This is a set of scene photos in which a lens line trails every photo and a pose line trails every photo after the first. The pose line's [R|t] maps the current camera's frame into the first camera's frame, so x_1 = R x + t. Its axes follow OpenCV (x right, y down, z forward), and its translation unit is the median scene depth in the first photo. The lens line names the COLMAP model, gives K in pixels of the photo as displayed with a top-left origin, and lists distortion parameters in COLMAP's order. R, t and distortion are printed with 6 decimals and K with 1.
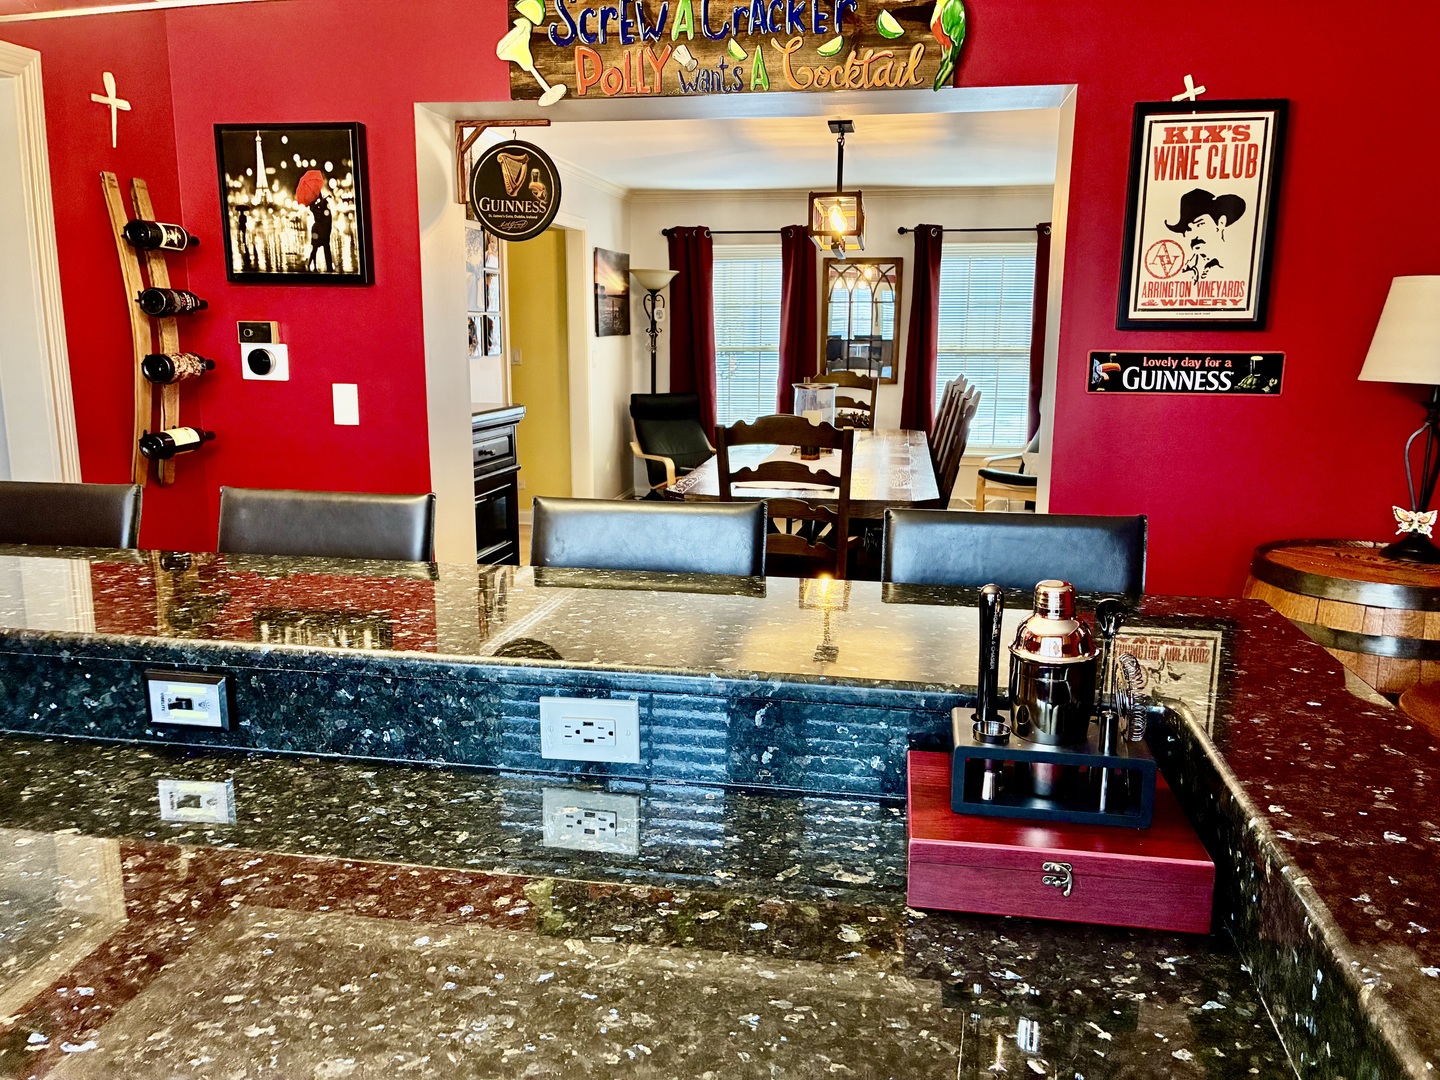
lens RADIAL K [[1106.0, 0, 720.0], [0, 1106.0, 540.0], [0, 0, 1]] dist [0.033031, -0.027434]
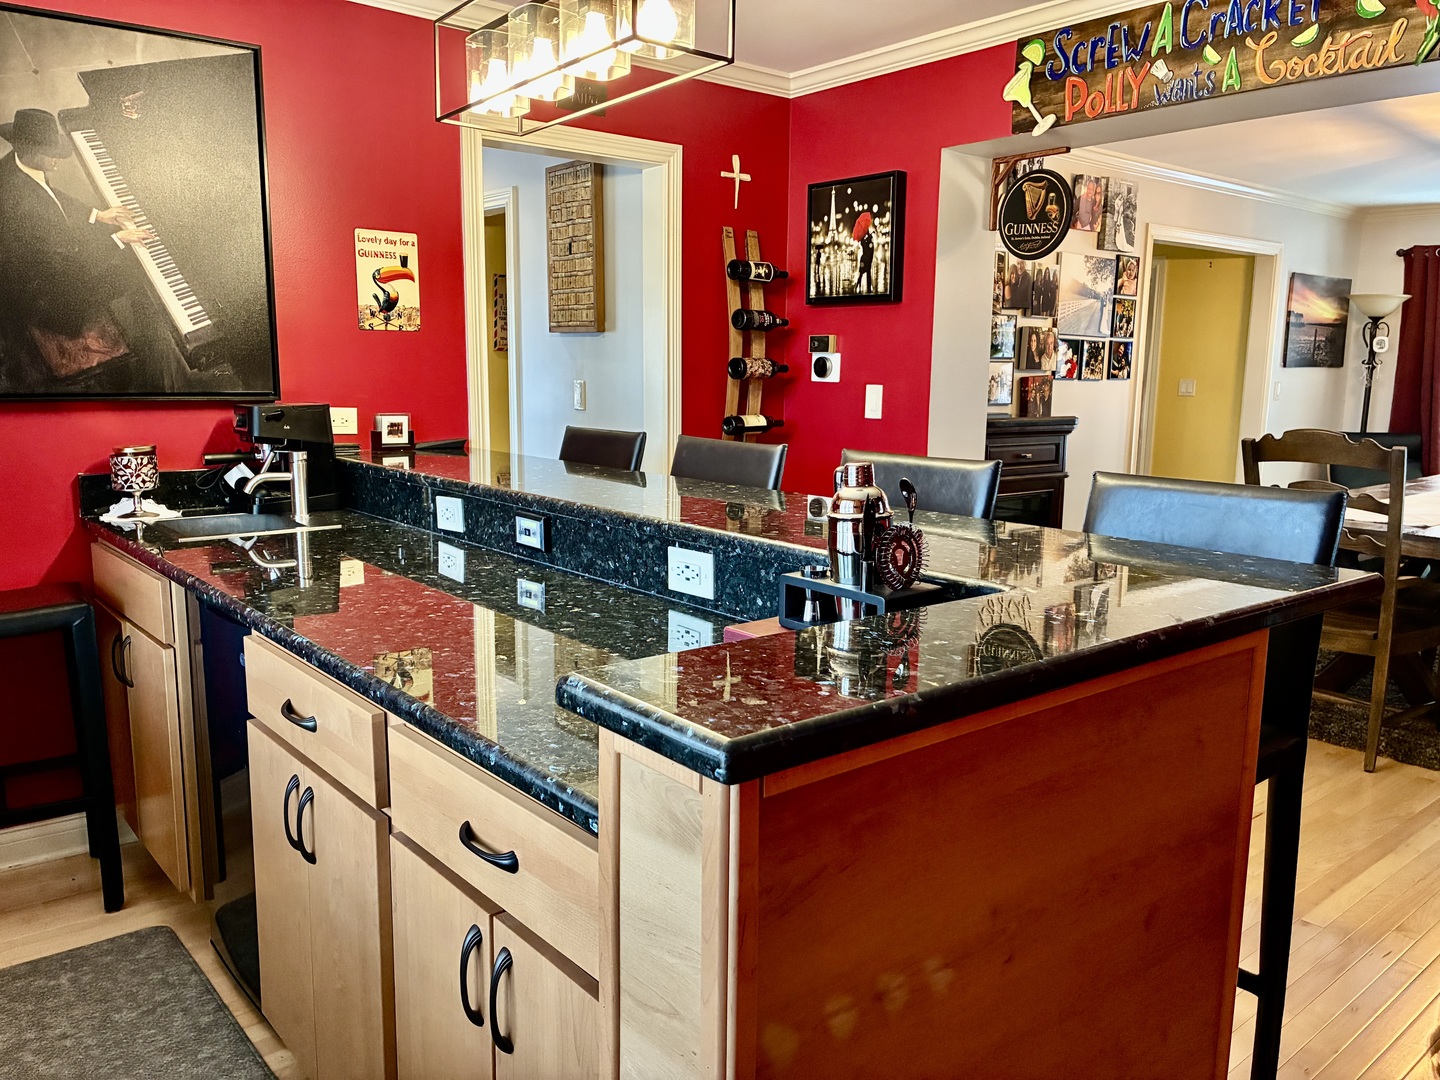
lens RADIAL K [[1091.1, 0, 720.0], [0, 1091.1, 540.0], [0, 0, 1]] dist [0.086641, -0.107574]
pose [[0.762063, 0.105491, -0.638852, 0.334587], [-0.133290, 0.991066, 0.004654, 0.049130], [0.633636, 0.081606, 0.769316, -0.027703]]
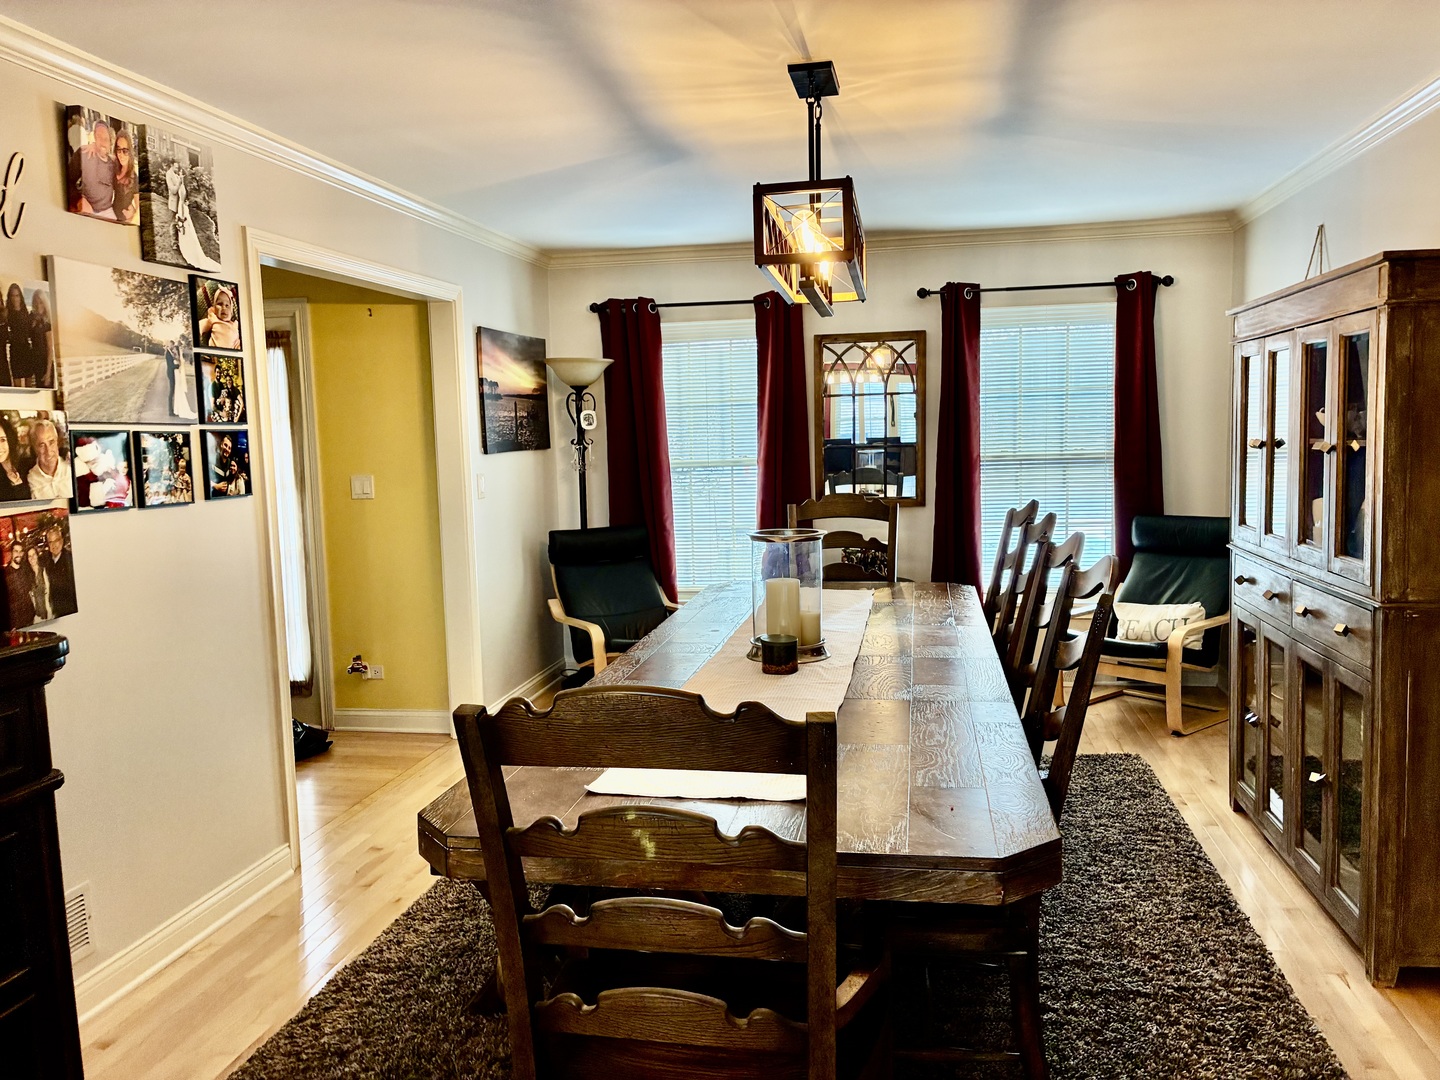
lens RADIAL K [[1106.0, 0, 720.0], [0, 1106.0, 540.0], [0, 0, 1]] dist [0.033031, -0.027434]
pose [[0.999381, -0.029157, -0.019684, 0.111427], [0.027210, 0.995312, -0.092809, -0.150586], [0.022298, 0.092216, 0.995489, 0.777573]]
